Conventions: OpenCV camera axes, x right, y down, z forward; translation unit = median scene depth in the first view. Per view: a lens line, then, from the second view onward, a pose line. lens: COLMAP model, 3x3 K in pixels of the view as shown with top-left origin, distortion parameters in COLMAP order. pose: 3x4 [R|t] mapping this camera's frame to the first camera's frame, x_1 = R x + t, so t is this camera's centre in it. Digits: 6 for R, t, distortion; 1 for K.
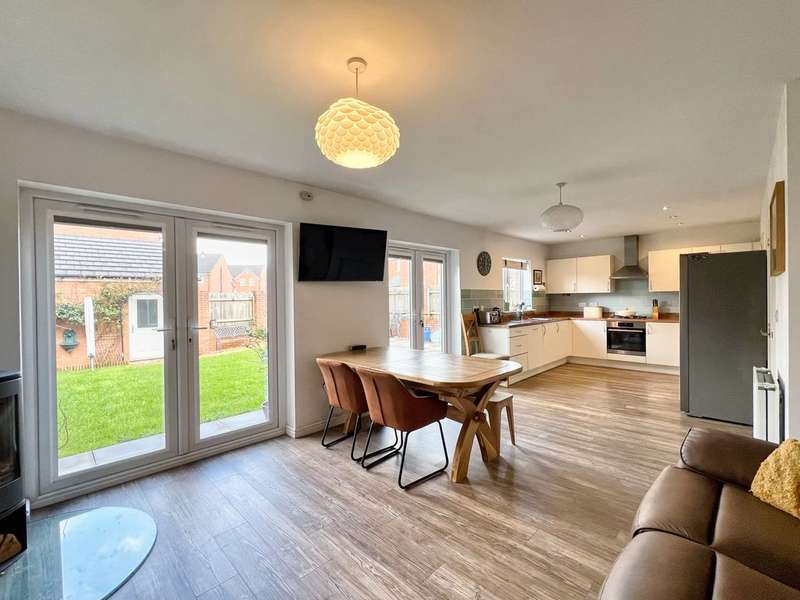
lens RADIAL K [[359.5, 0, 394.6], [0, 359.5, 301.2], [0, 0, 1]] dist [0.002715, -0.000291]
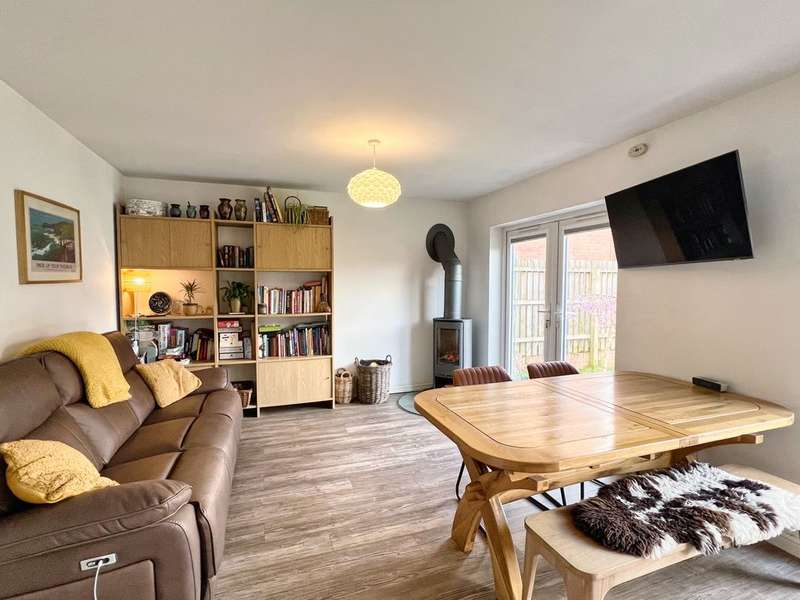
lens RADIAL K [[385.5, 0, 398.9], [0, 385.5, 301.2], [0, 0, 1]] dist [-0.001428, -0.000187]
pose [[-0.437757, 0.056731, -0.897302, 0.178100], [0.001462, 0.998051, 0.062388, -0.009666], [0.899092, 0.025999, -0.436987, 0.237327]]
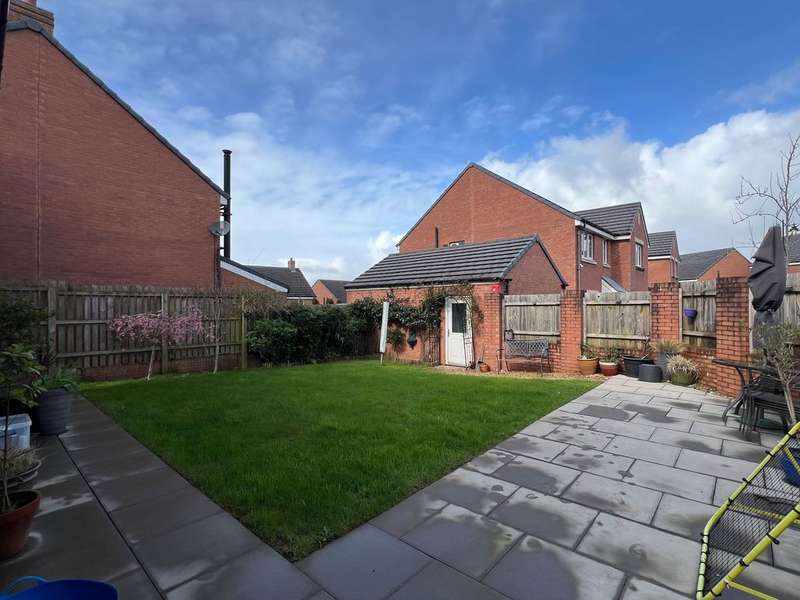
lens RADIAL K [[385.5, 0, 400.2], [0, 385.5, 303.6], [0, 0, 1]] dist [-0.001428, -0.000187]
pose [[0.053317, 0.010683, -0.998520, 0.301816], [-0.001734, 0.999942, 0.010605, -0.013275], [0.998576, 0.001166, 0.053332, 0.705771]]
